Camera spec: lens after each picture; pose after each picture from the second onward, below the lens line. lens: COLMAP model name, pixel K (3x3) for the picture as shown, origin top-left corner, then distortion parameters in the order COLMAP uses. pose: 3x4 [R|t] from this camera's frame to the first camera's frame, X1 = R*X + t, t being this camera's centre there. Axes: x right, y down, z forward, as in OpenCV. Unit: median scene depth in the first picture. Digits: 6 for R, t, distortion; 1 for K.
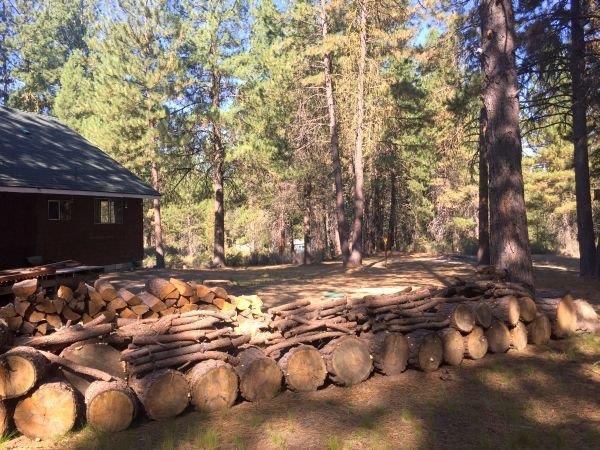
lens RADIAL K [[514.1, 0, 295.6], [0, 514.1, 221.5], [0, 0, 1]] dist [0.055593, -0.090410]
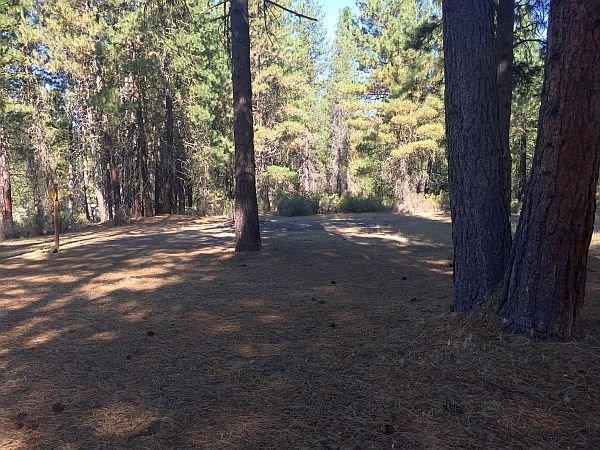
lens RADIAL K [[514.1, 0, 301.4], [0, 514.1, 226.9], [0, 0, 1]] dist [0.055593, -0.090410]
pose [[0.958545, -0.038824, 0.282285, 0.156269], [0.013850, 0.995851, 0.089934, 0.015625], [-0.284605, -0.082297, 0.955106, 0.305778]]
